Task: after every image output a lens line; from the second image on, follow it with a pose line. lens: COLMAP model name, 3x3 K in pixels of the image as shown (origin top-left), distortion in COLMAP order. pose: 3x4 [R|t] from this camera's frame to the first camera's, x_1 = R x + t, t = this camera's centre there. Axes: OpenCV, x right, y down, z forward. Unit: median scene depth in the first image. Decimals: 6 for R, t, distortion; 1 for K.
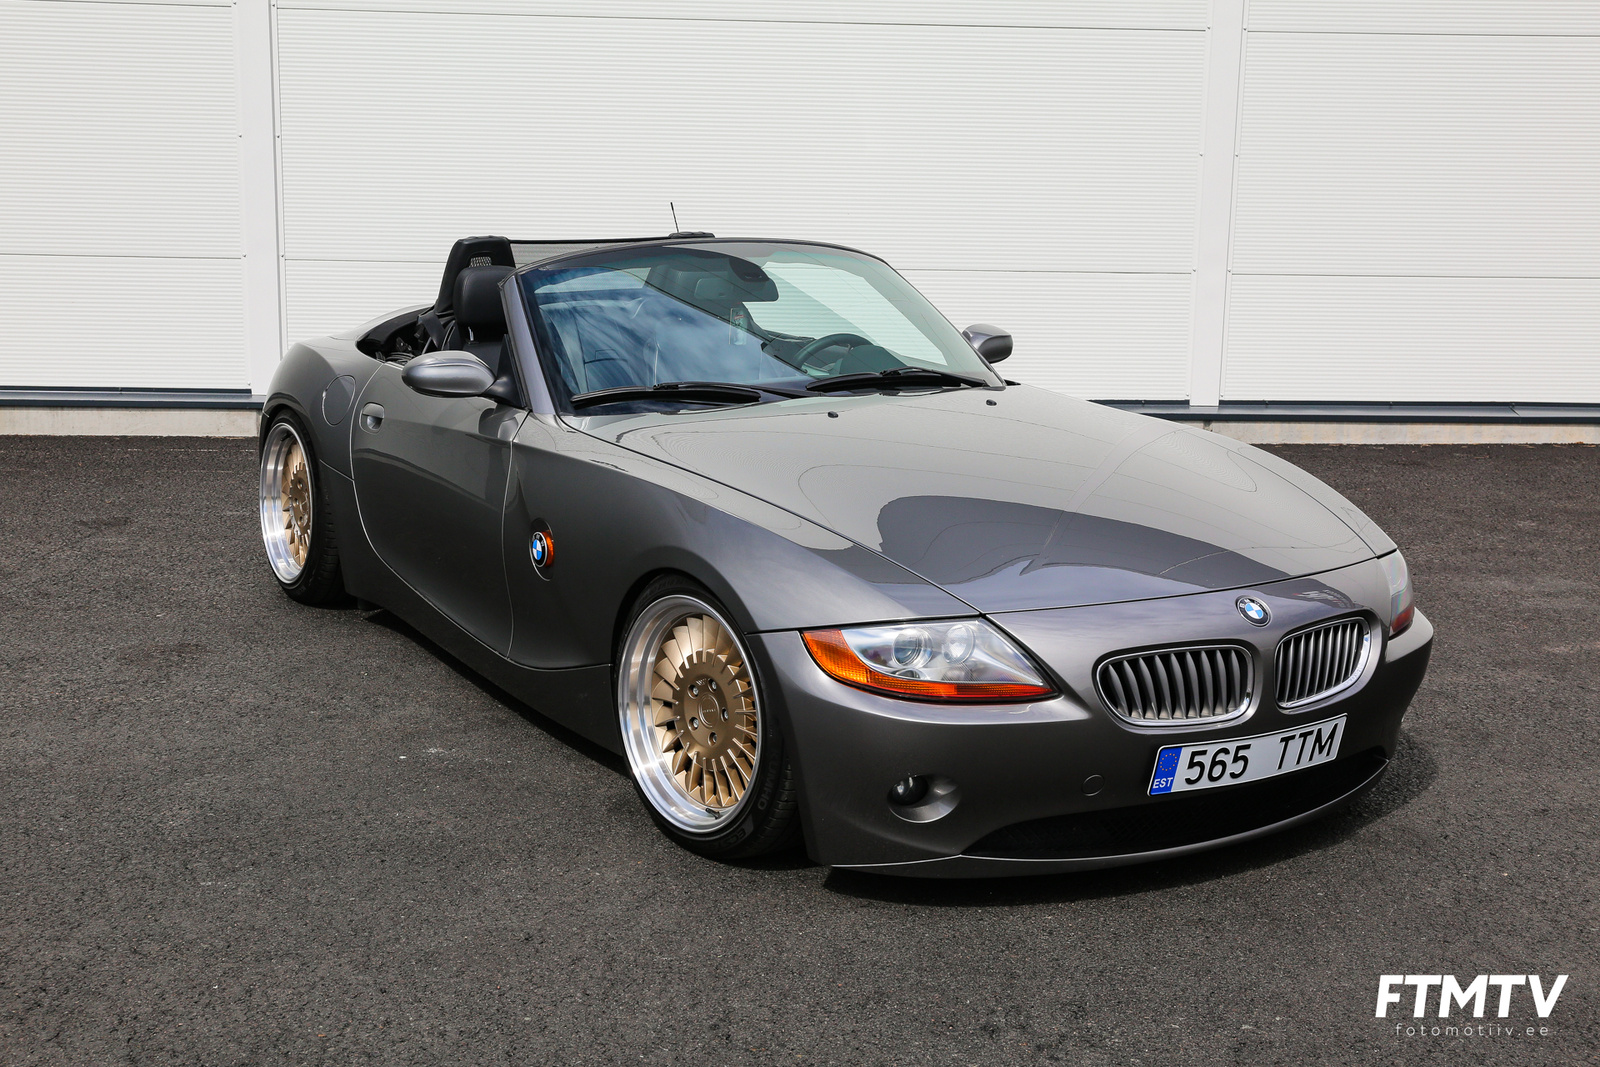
lens RADIAL K [[2093.4, 0, 808.0], [0, 2093.4, 542.1], [0, 0, 1]] dist [0.075829, 0.000000]
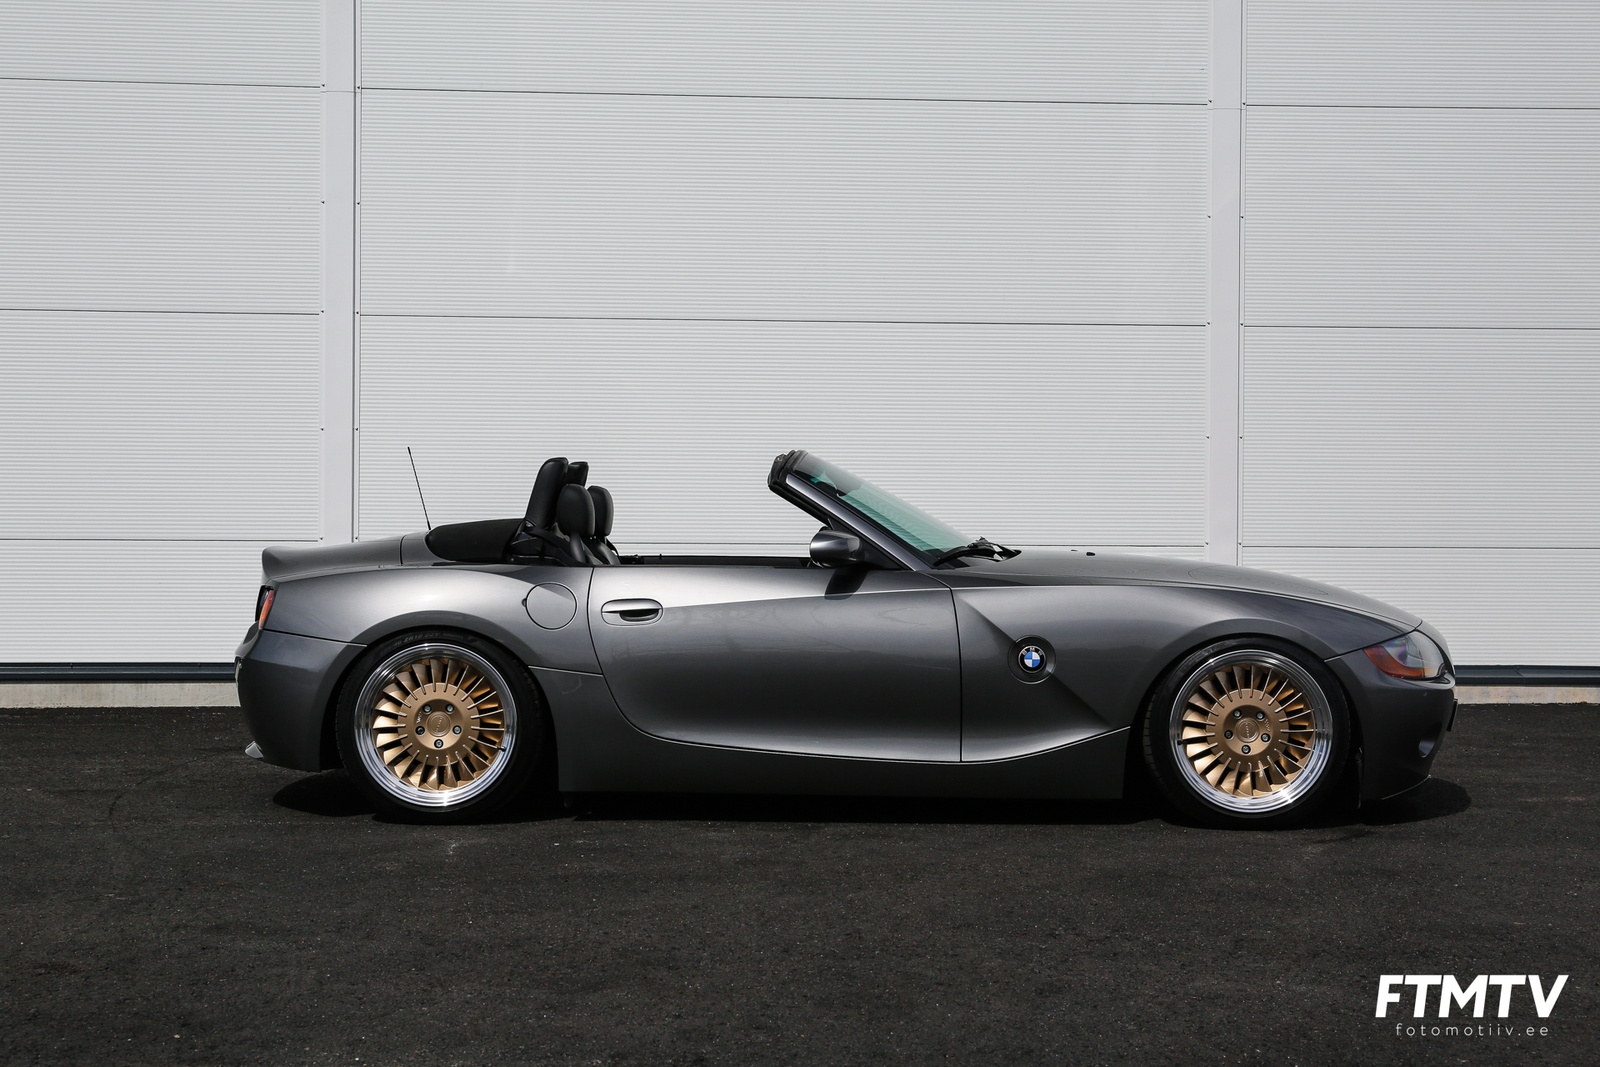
lens RADIAL K [[2508.0, 0, 805.7], [0, 2508.0, 537.6], [0, 0, 1]] dist [0.105864, 0.000000]
pose [[0.999825, -0.014703, 0.011606, -0.035918], [0.016735, 0.979501, -0.200744, 0.125745], [-0.008417, 0.200903, 0.979575, -0.258024]]
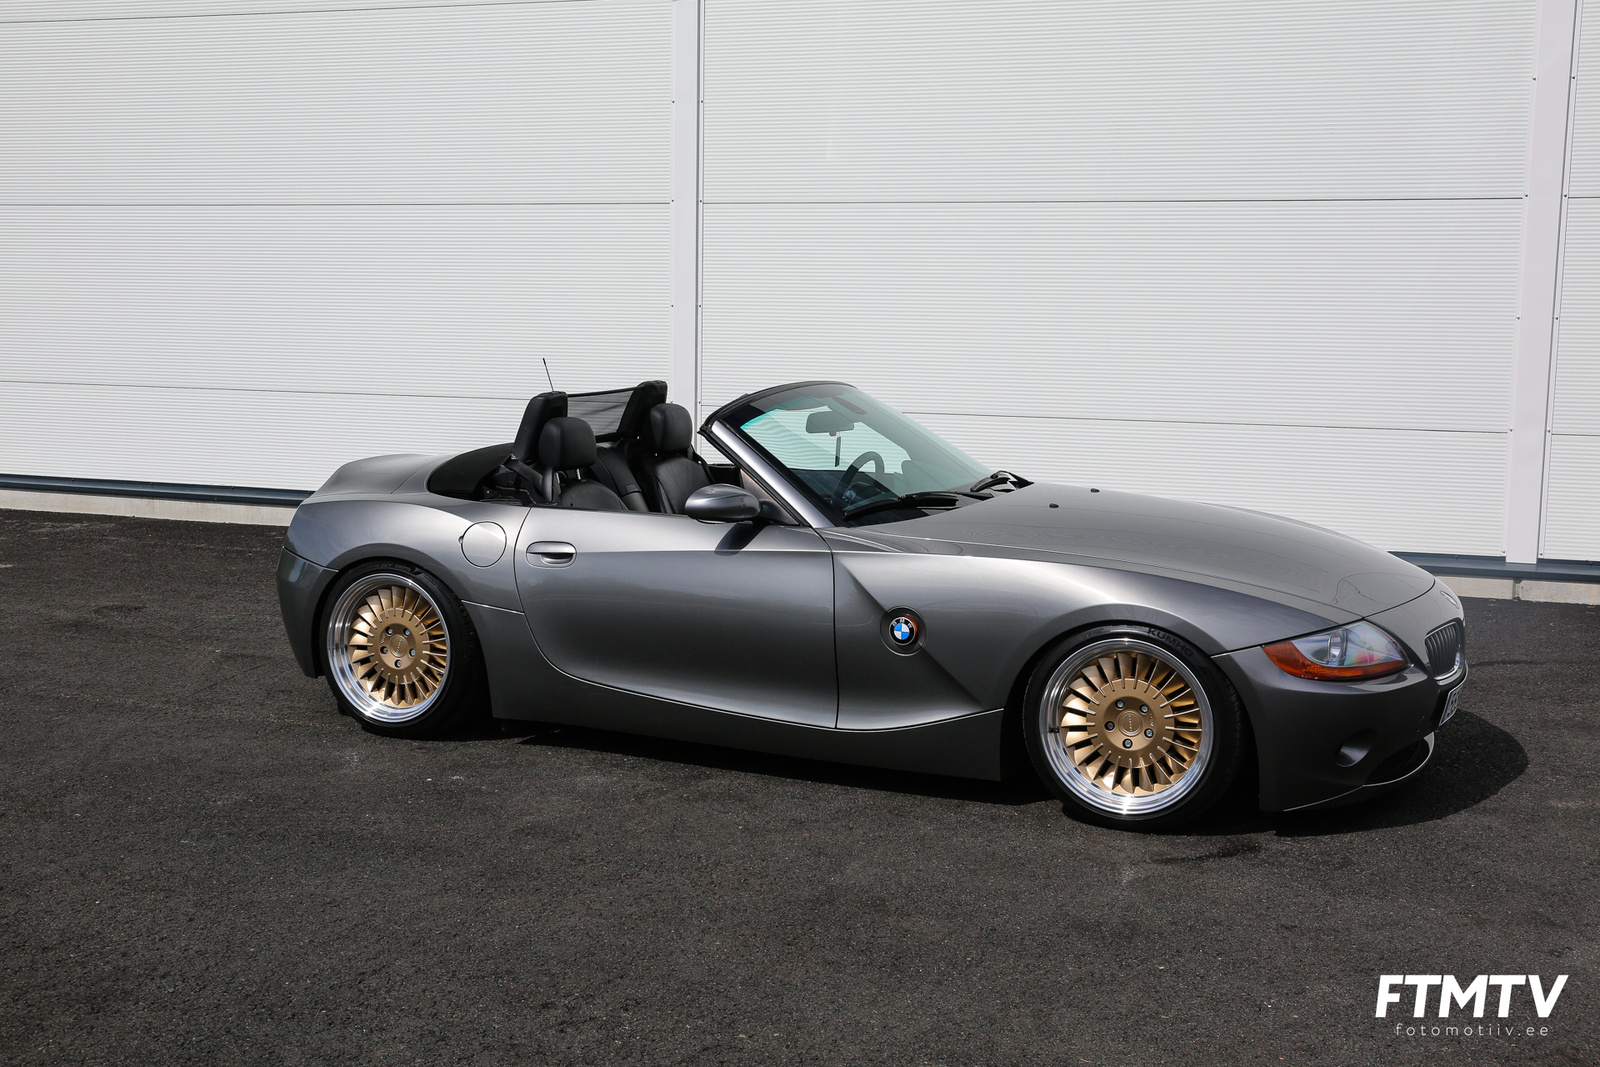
lens RADIAL K [[1990.7, 0, 816.6], [0, 1990.7, 552.5], [0, 0, 1]] dist [0.053329, 0.000000]
pose [[0.909829, 0.047192, -0.412291, 0.292891], [-0.075157, 0.995822, -0.051869, 0.005485], [0.408120, 0.078179, 0.909575, -0.014159]]
